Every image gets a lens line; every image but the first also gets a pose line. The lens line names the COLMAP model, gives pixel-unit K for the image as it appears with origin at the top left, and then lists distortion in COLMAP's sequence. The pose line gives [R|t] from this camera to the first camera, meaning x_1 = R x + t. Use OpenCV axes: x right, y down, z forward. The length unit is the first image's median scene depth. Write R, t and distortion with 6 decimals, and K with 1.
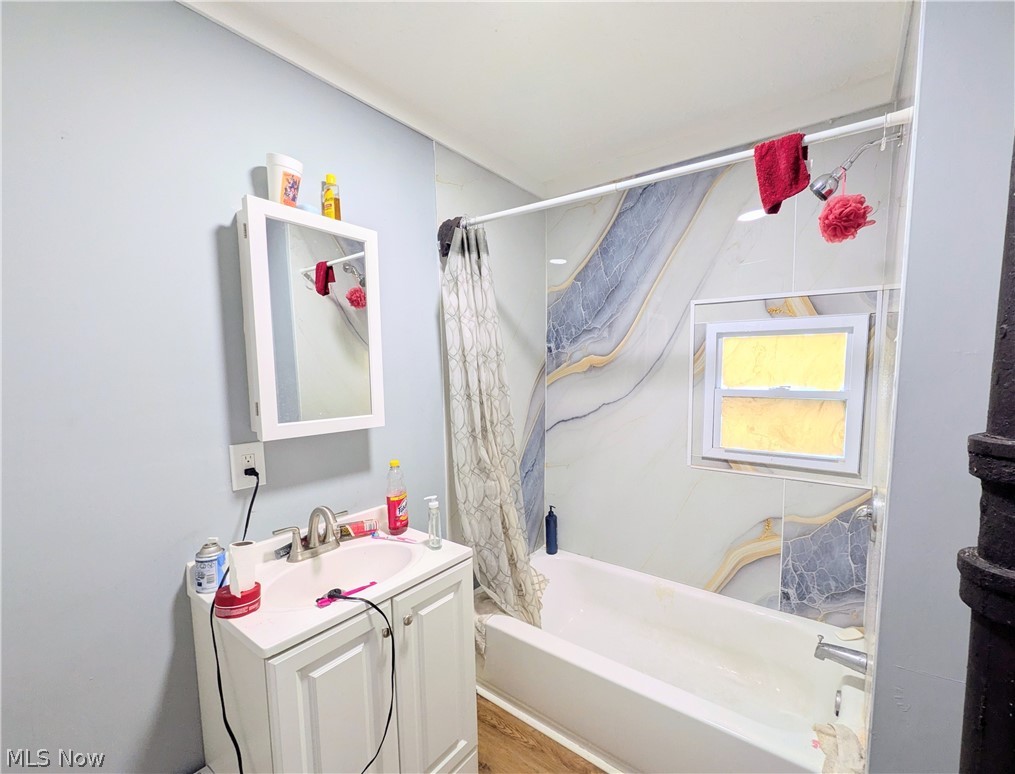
lens RADIAL K [[427.6, 0, 541.5], [0, 427.6, 413.4], [0, 0, 1]] dist [0.001324, -0.000226]
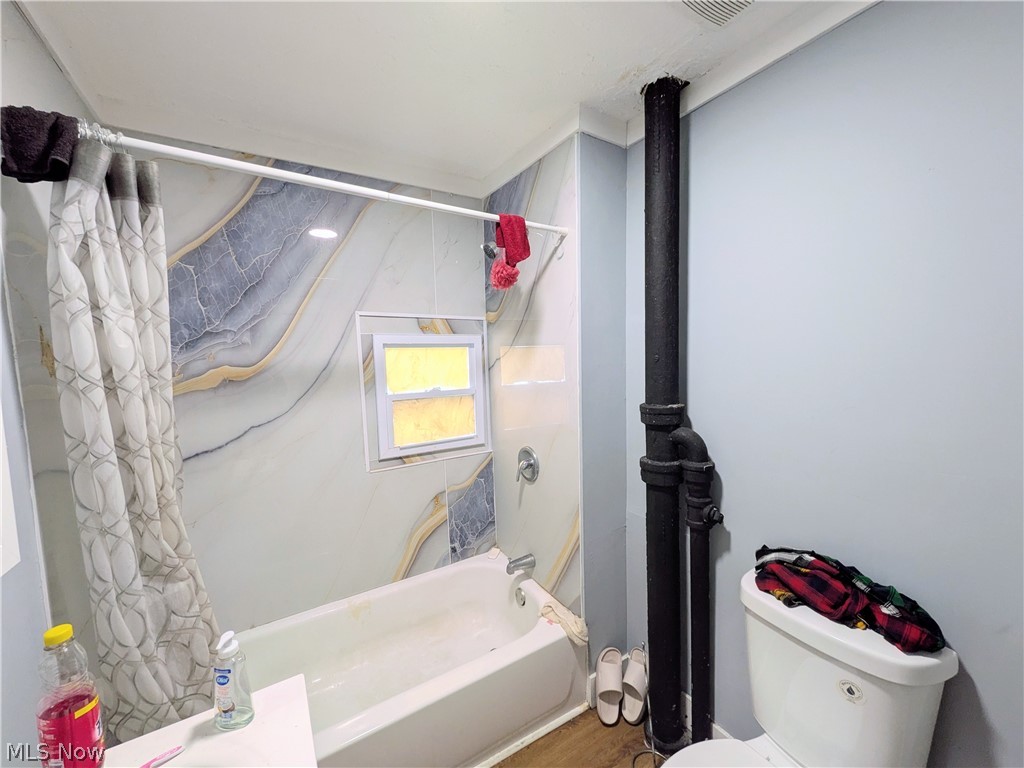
lens RADIAL K [[403.9, 0, 510.0], [0, 403.9, 389.3], [0, 0, 1]] dist [0.001122, -0.000080]
pose [[0.384595, -0.082375, 0.919403, -0.432253], [0.122613, 0.991743, 0.037567, -0.074209], [-0.914906, 0.098283, 0.391520, 0.322040]]
